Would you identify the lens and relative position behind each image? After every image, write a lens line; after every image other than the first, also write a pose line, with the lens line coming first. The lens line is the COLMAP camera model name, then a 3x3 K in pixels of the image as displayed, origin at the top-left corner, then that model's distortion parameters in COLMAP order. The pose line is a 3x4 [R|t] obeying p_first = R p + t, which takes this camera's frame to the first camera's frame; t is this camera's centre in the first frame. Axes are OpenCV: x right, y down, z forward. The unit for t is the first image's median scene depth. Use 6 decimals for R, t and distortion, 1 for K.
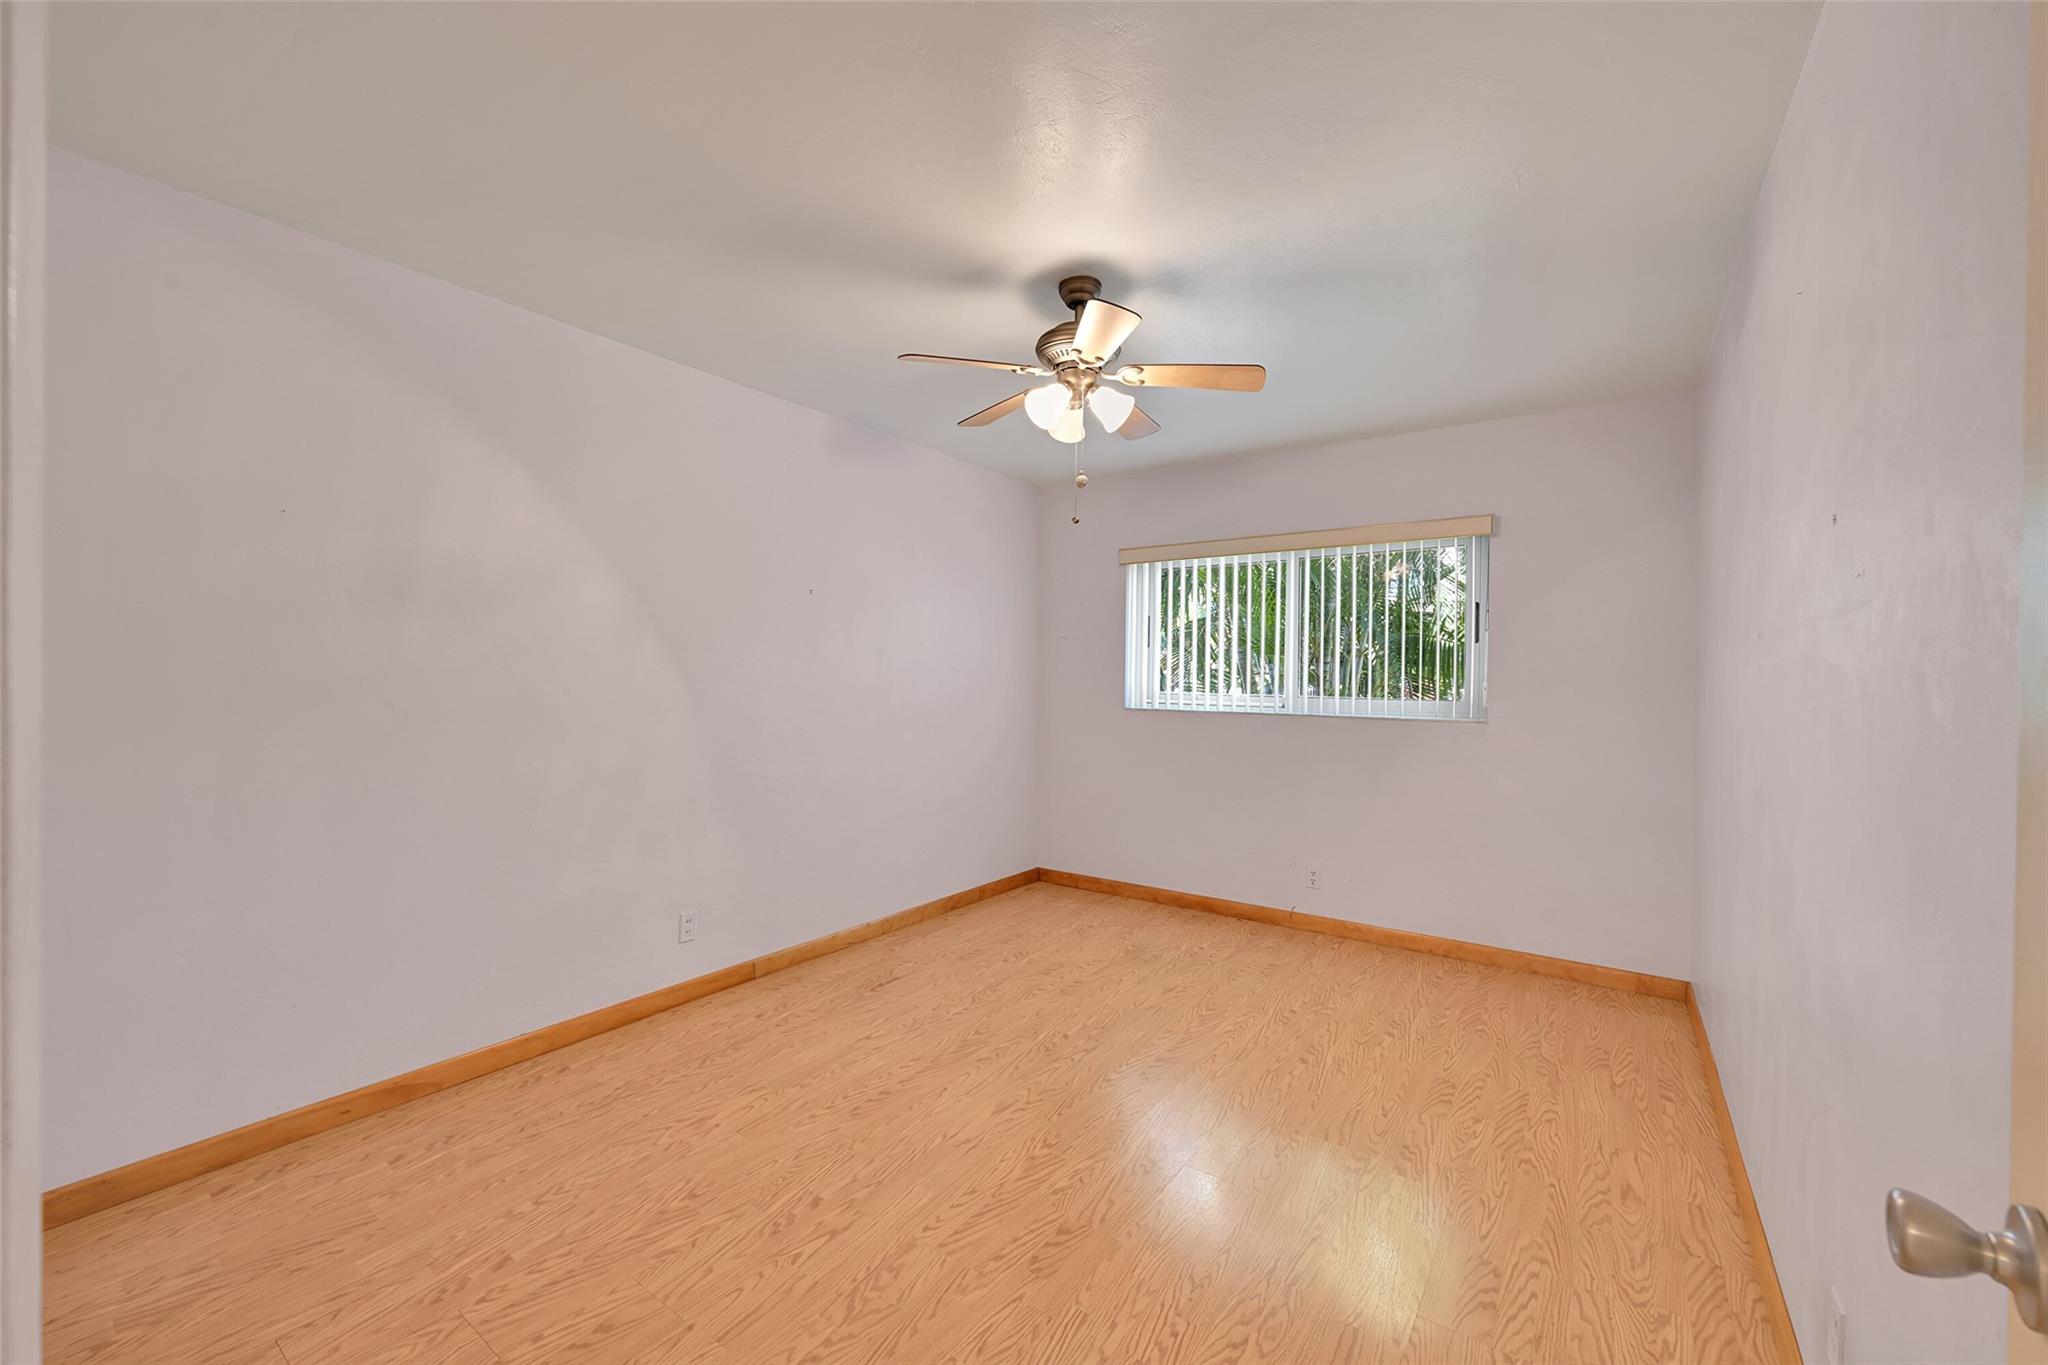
lens RADIAL K [[808.7, 0, 1015.8], [0, 808.7, 679.9], [0, 0, 1]] dist [-0.001167, 0.000266]
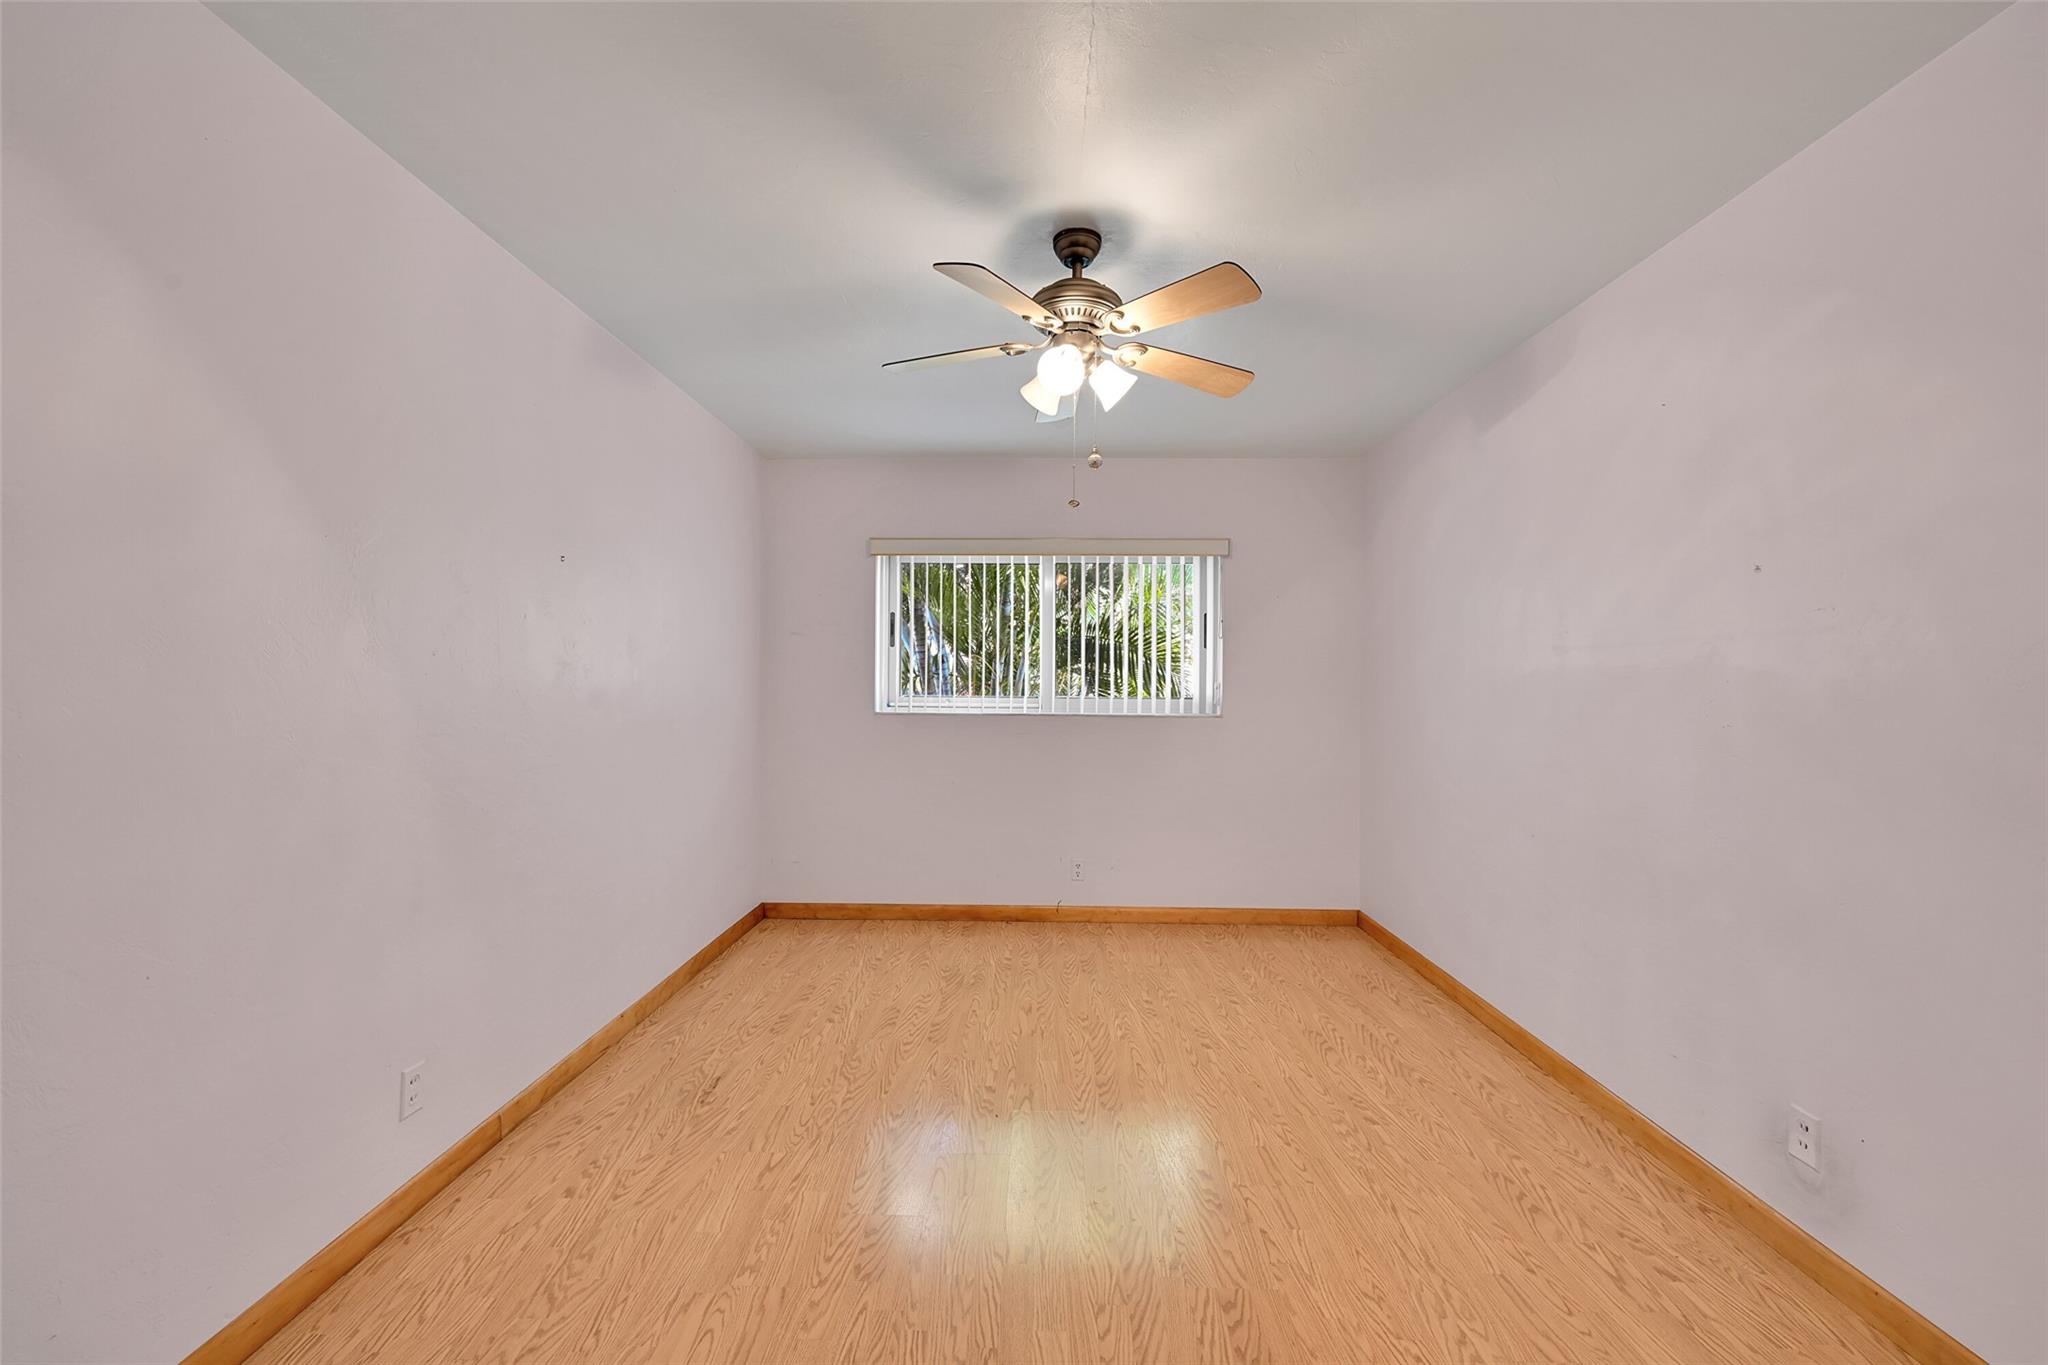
lens RADIAL K [[808.7, 0, 1022.1], [0, 808.7, 683.3], [0, 0, 1]] dist [-0.001167, 0.000266]
pose [[0.825983, -0.008032, 0.563638, -0.335057], [0.004870, 0.999963, 0.007112, -0.005953], [-0.563675, -0.003130, 0.825991, 0.212263]]
